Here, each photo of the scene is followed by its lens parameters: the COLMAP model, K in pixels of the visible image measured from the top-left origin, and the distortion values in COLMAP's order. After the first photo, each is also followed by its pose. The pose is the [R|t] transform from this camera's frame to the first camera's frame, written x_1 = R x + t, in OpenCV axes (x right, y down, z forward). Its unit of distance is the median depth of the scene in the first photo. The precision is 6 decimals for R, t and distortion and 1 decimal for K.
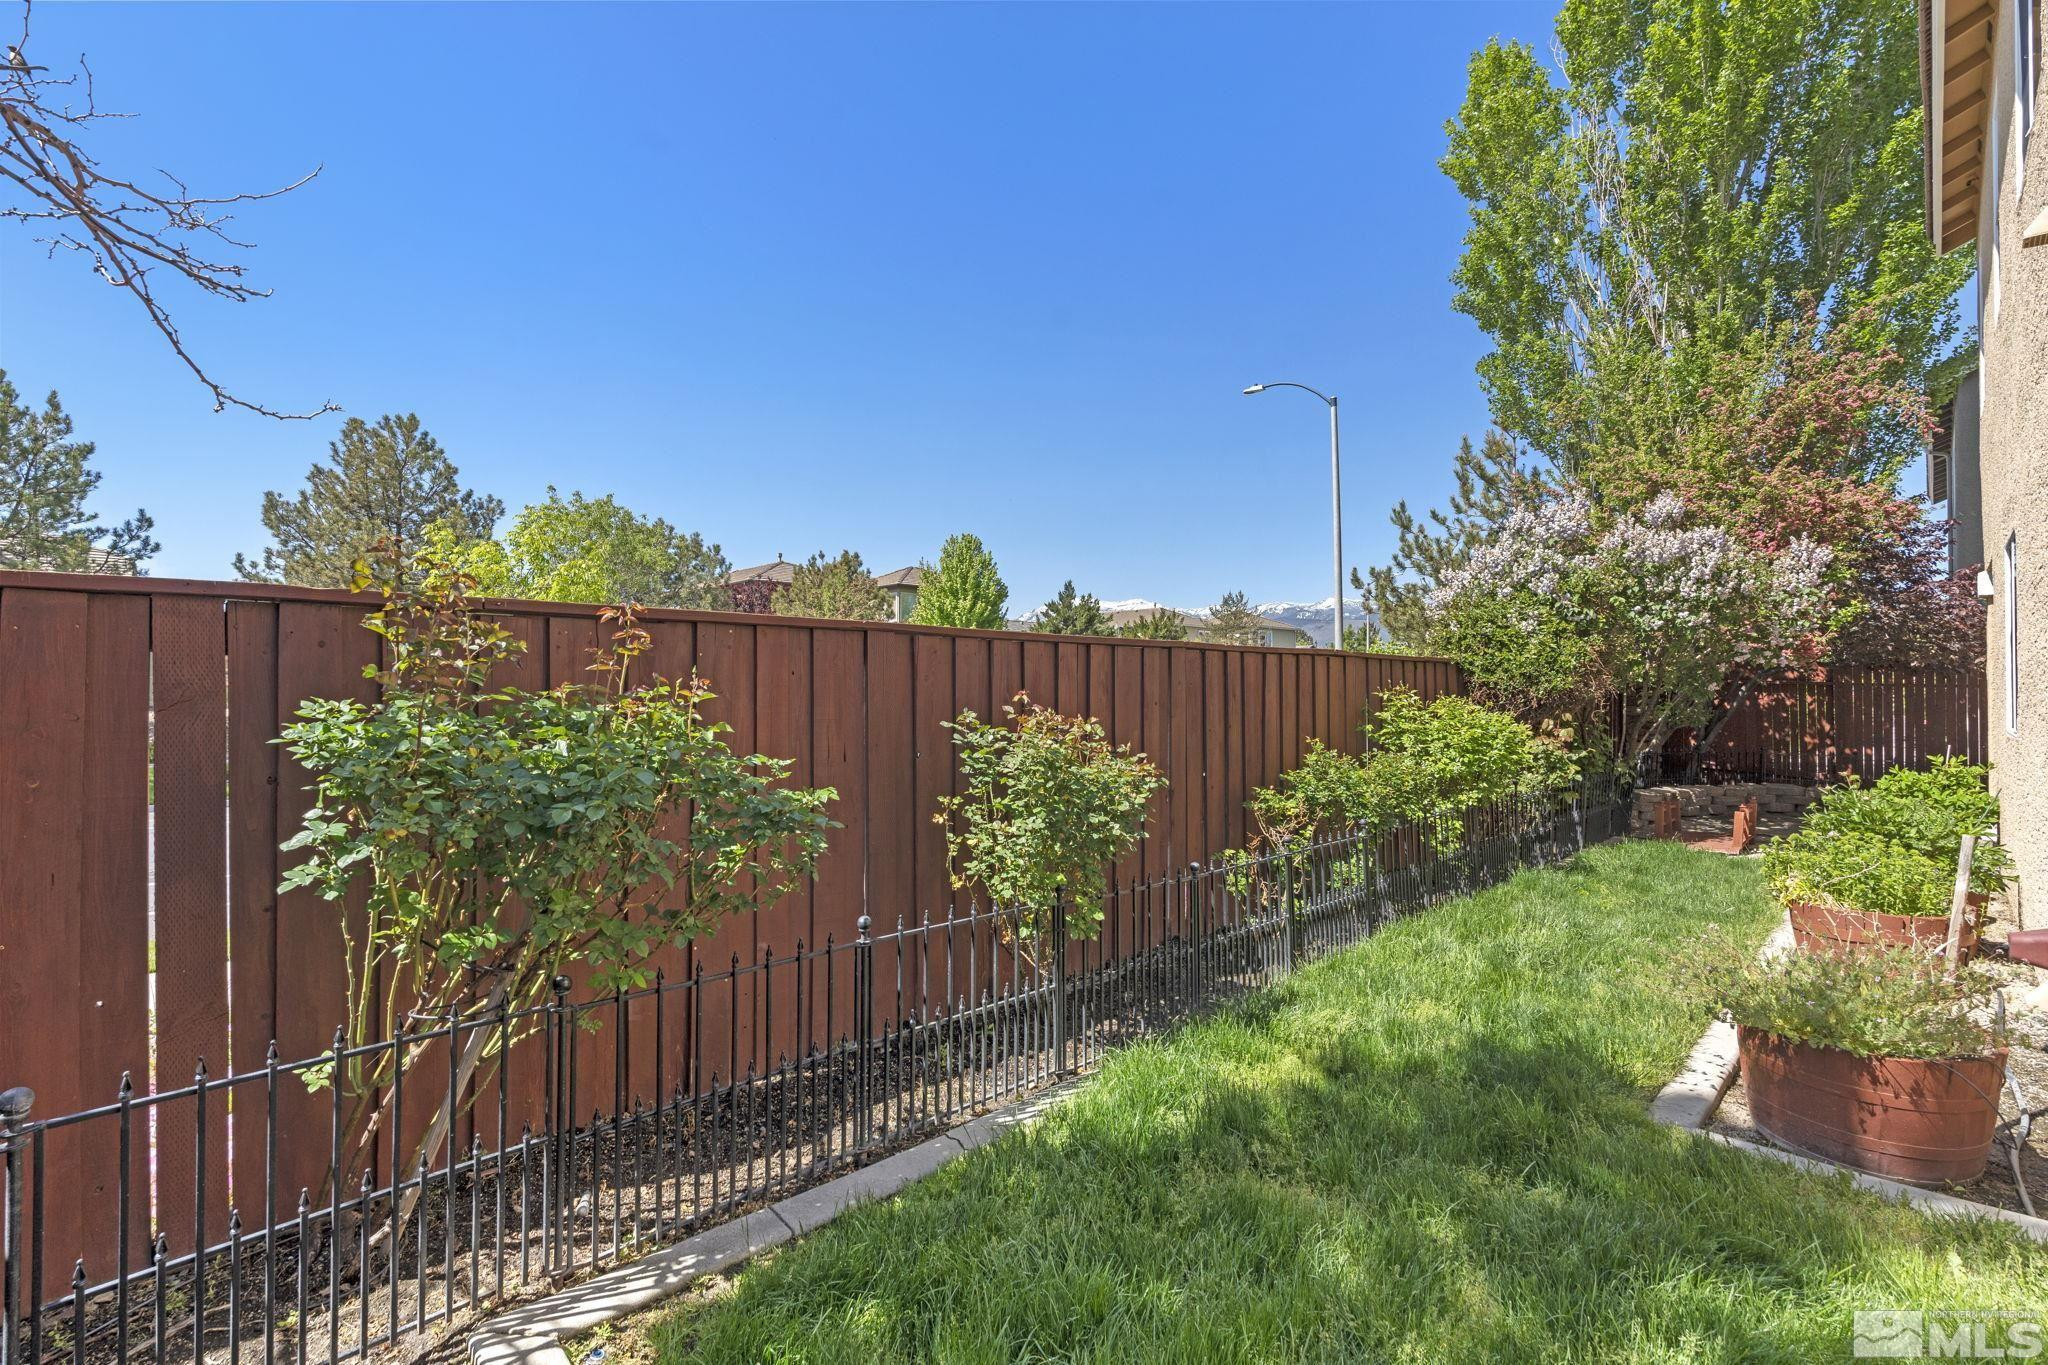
lens RADIAL K [[896.0, 0, 1023.3], [0, 896.0, 687.5], [0, 0, 1]] dist [-0.003289, -0.000127]
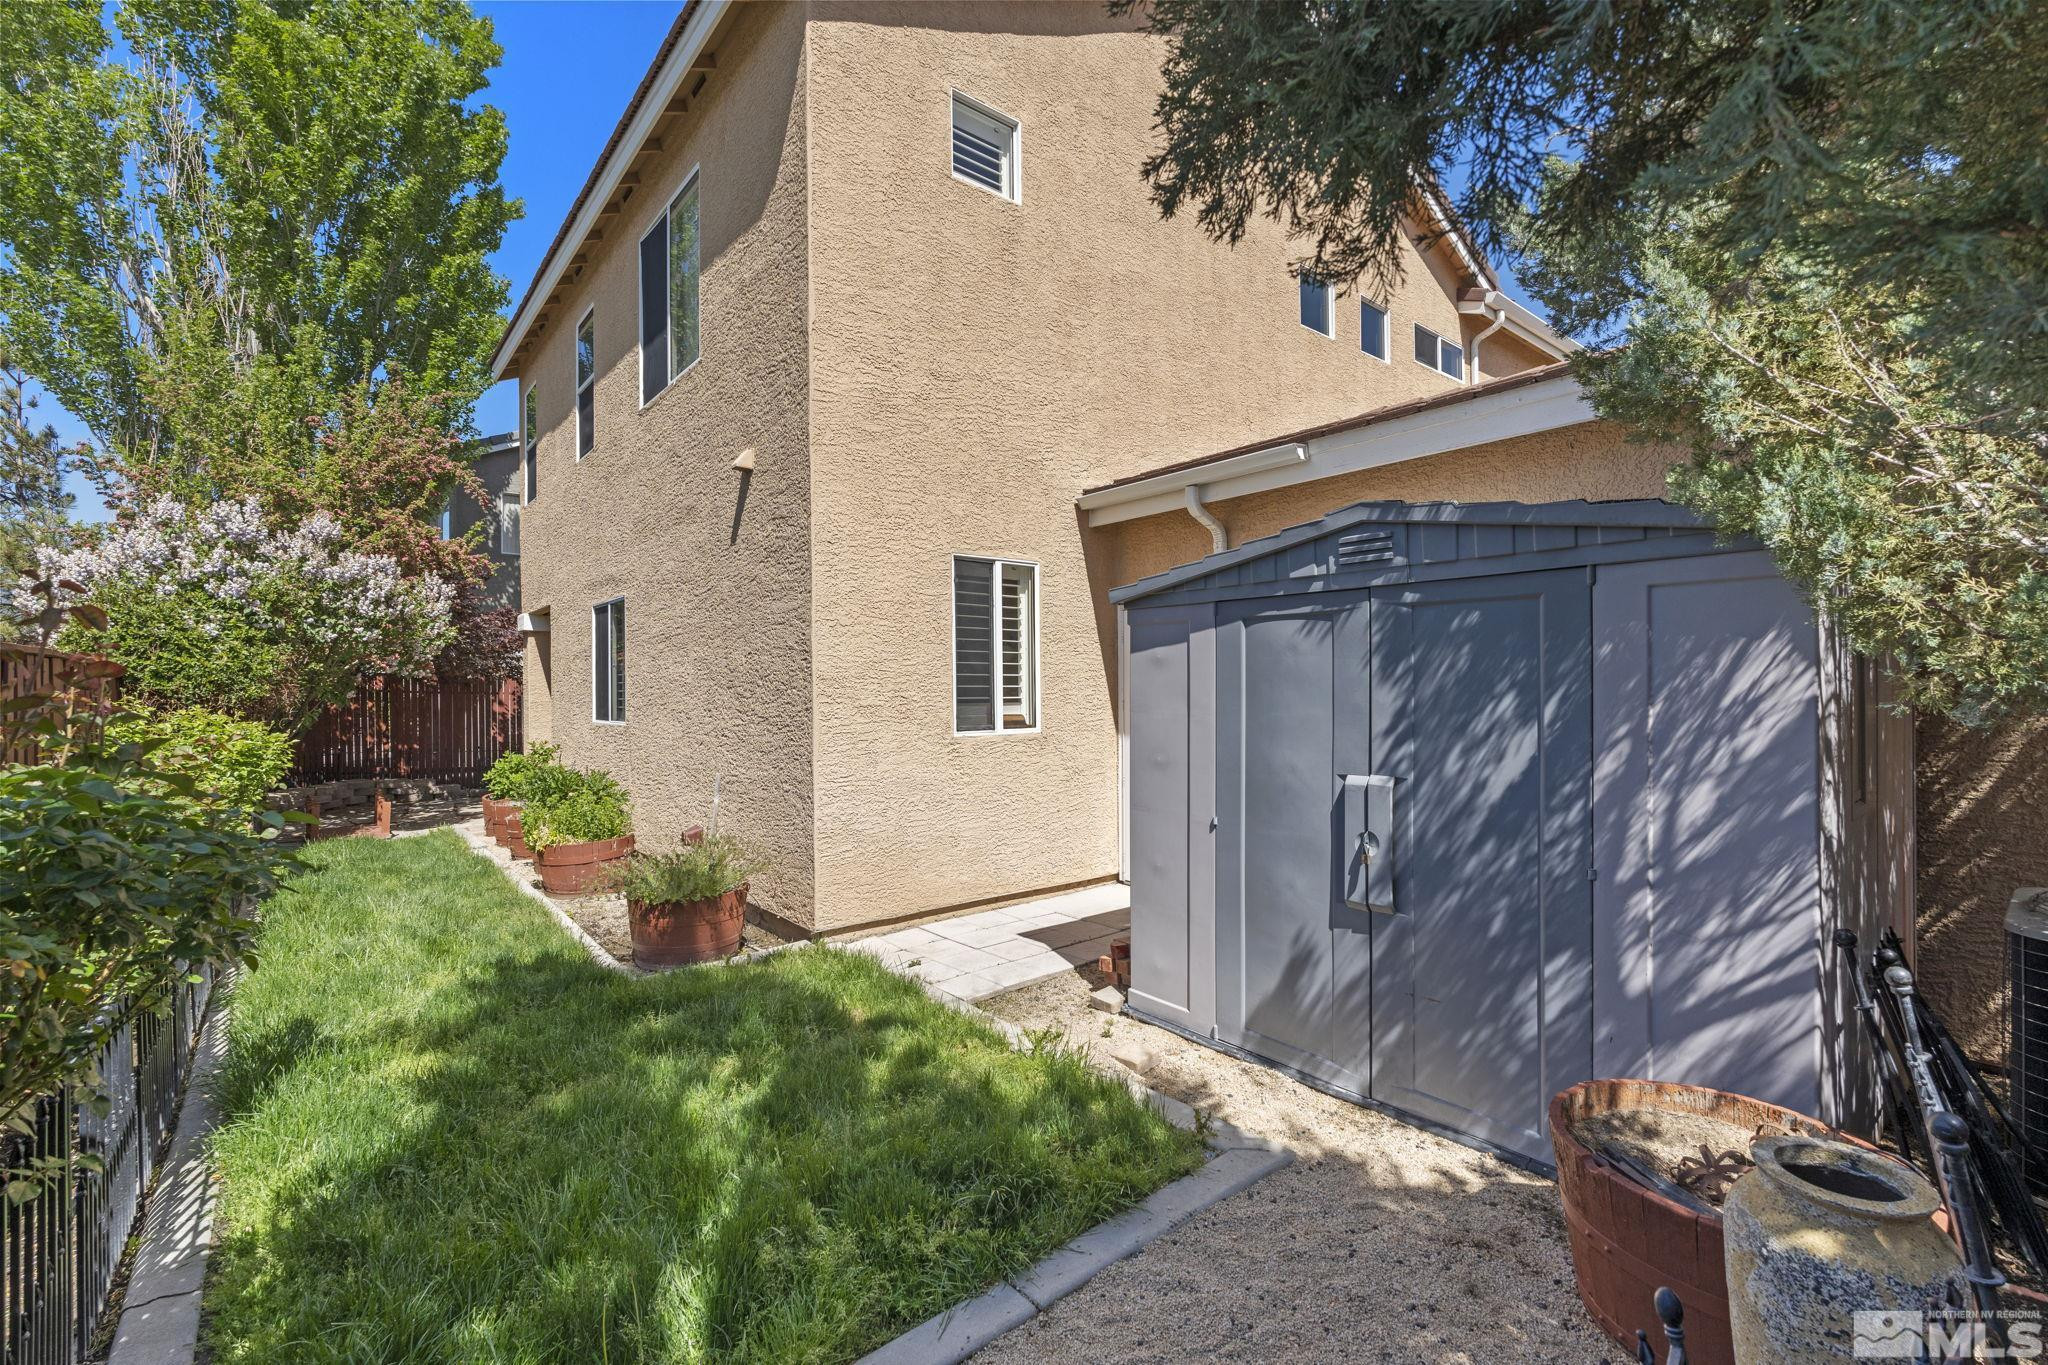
lens RADIAL K [[896.0, 0, 1024.6], [0, 896.0, 685.7], [0, 0, 1]] dist [-0.003289, -0.000127]
pose [[0.084372, 0.004330, 0.996425, -0.299703], [0.003110, 0.999985, -0.004609, -0.003927], [-0.996429, 0.003488, 0.084357, 0.075210]]
